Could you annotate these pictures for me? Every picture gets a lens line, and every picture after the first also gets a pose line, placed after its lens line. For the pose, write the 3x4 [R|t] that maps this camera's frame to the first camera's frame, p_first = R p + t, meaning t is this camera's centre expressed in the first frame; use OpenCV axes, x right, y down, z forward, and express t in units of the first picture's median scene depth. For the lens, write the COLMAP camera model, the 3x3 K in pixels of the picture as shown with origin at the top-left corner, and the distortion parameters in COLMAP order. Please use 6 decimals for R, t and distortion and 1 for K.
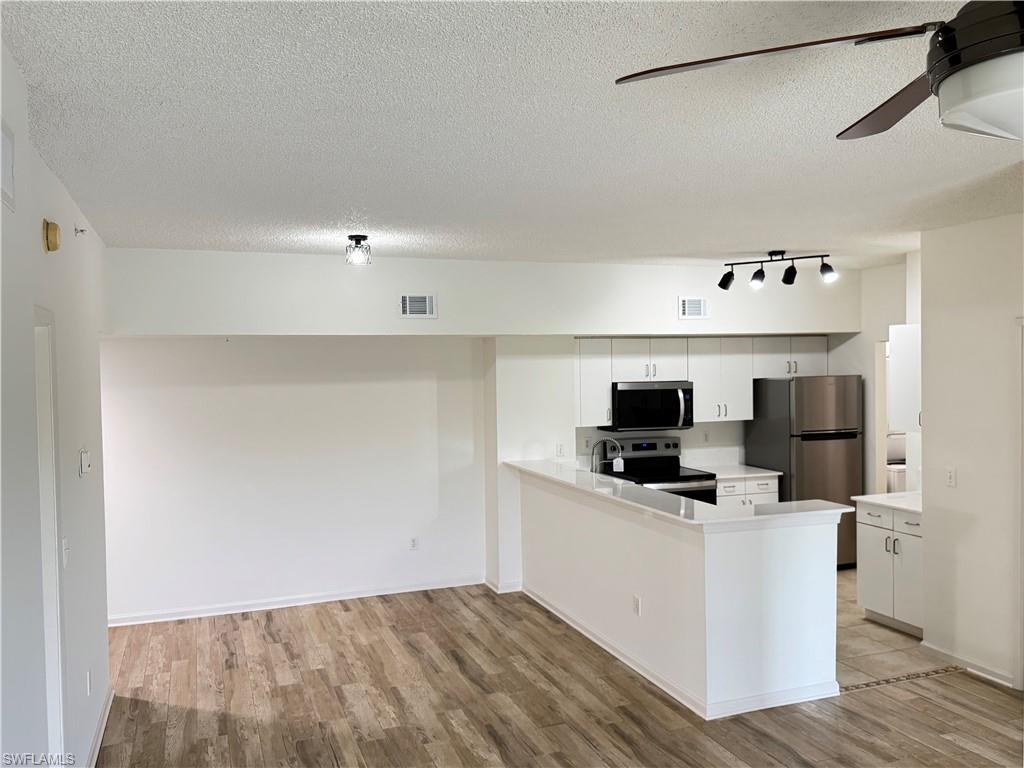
lens RADIAL K [[824.7, 0, 505.1], [0, 824.7, 389.4], [0, 0, 1]] dist [0.058976, -0.065384]
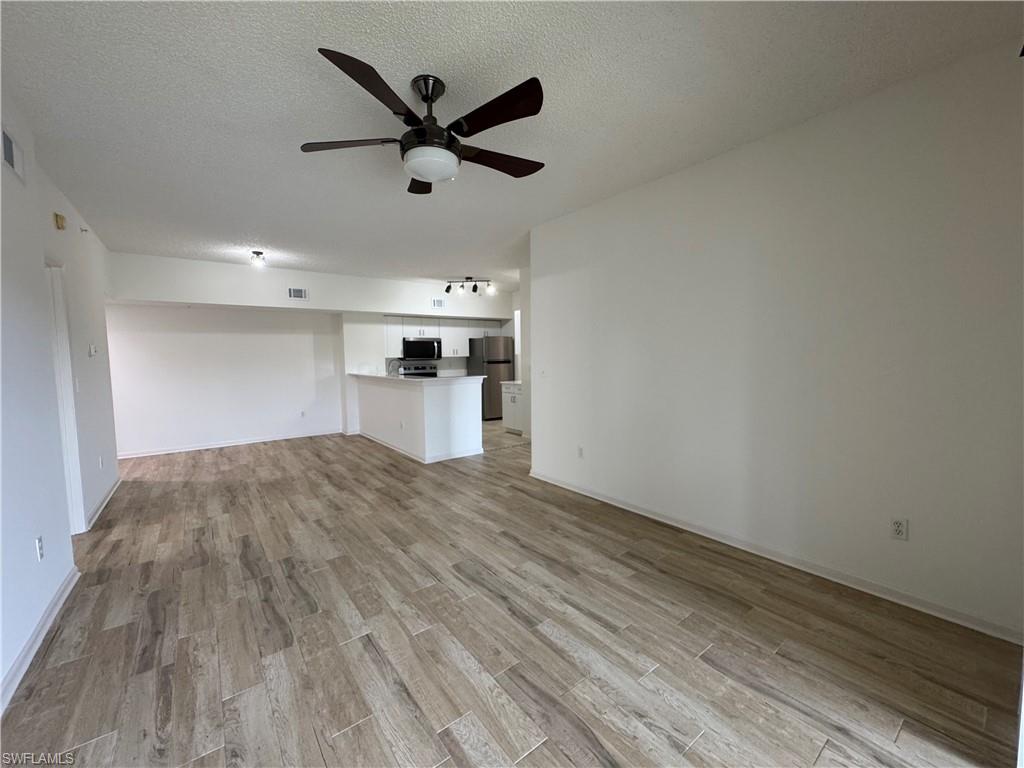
lens RADIAL K [[408.3, 0, 511.6], [0, 408.3, 384.8], [0, 0, 1]] dist [-0.004902, 0.002852]
pose [[0.955169, -0.019886, 0.295393, 0.098618], [0.008762, 0.999203, 0.038934, 0.091190], [-0.295931, -0.034601, 0.954582, -0.135180]]
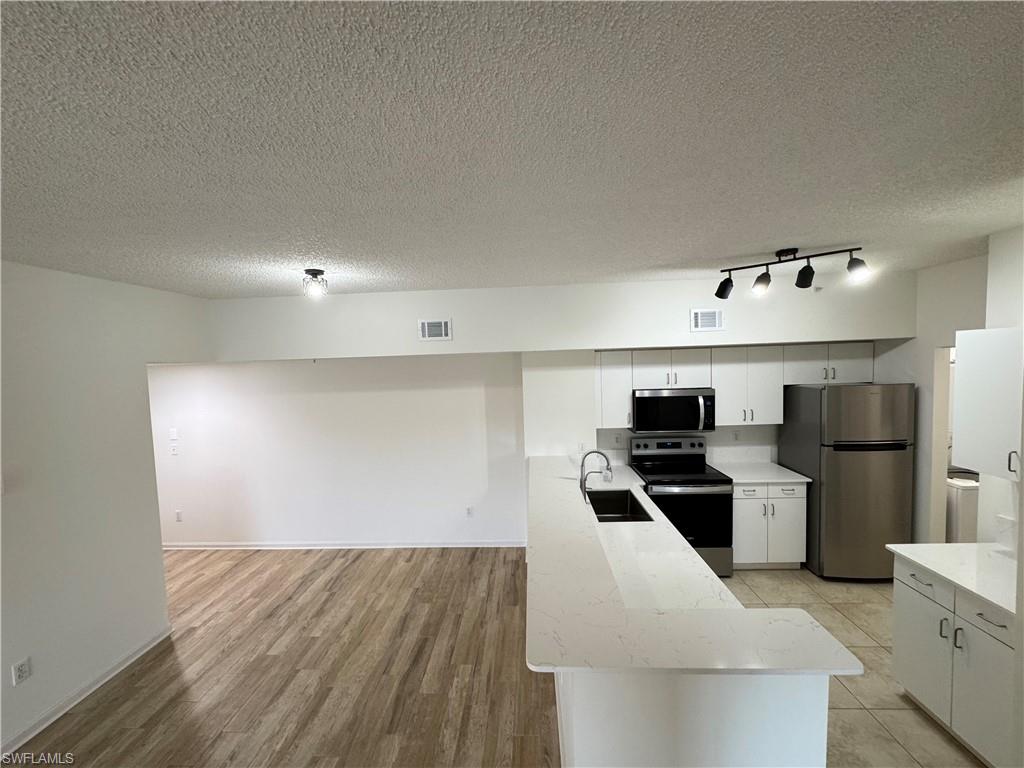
lens RADIAL K [[408.3, 0, 513.8], [0, 408.3, 383.8], [0, 0, 1]] dist [-0.004902, 0.002852]
pose [[0.924091, 0.008319, -0.382083, 0.229087], [0.004572, 0.999451, 0.032819, -0.042146], [0.382146, -0.032075, 0.923545, 0.496211]]
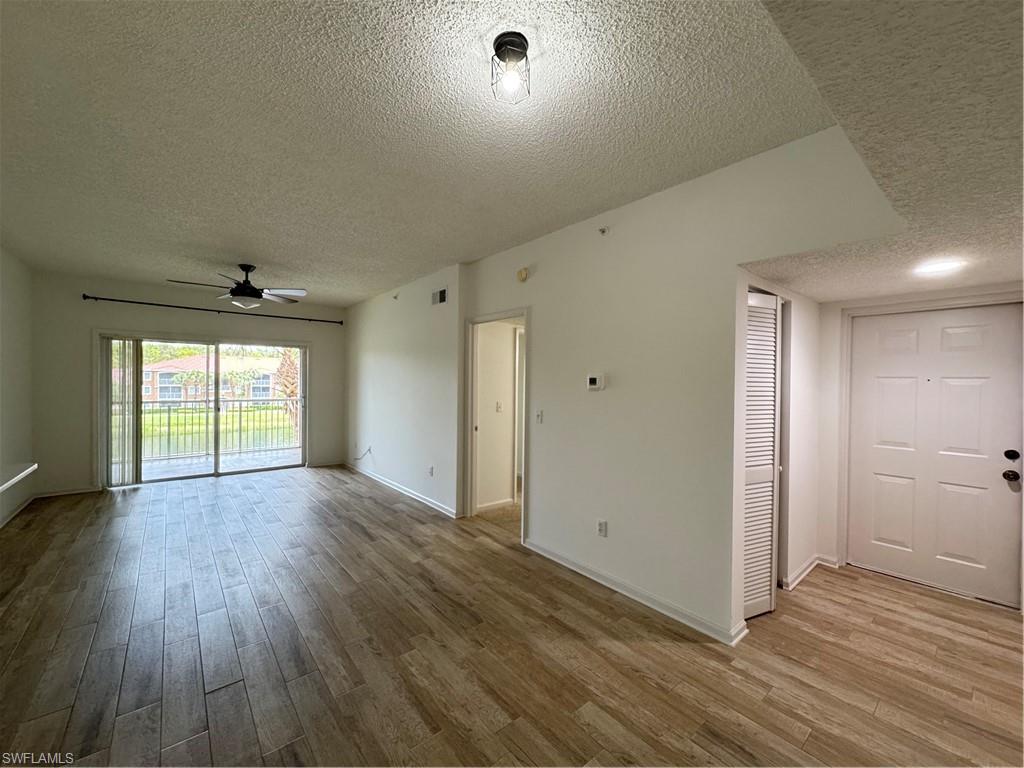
lens RADIAL K [[408.3, 0, 513.0], [0, 408.3, 383.3], [0, 0, 1]] dist [-0.004902, 0.002852]
pose [[-0.941357, 0.008948, -0.337293, -0.065851], [-0.004185, 0.999262, 0.038190, 0.039709], [0.337386, 0.037362, -0.940625, 1.078850]]
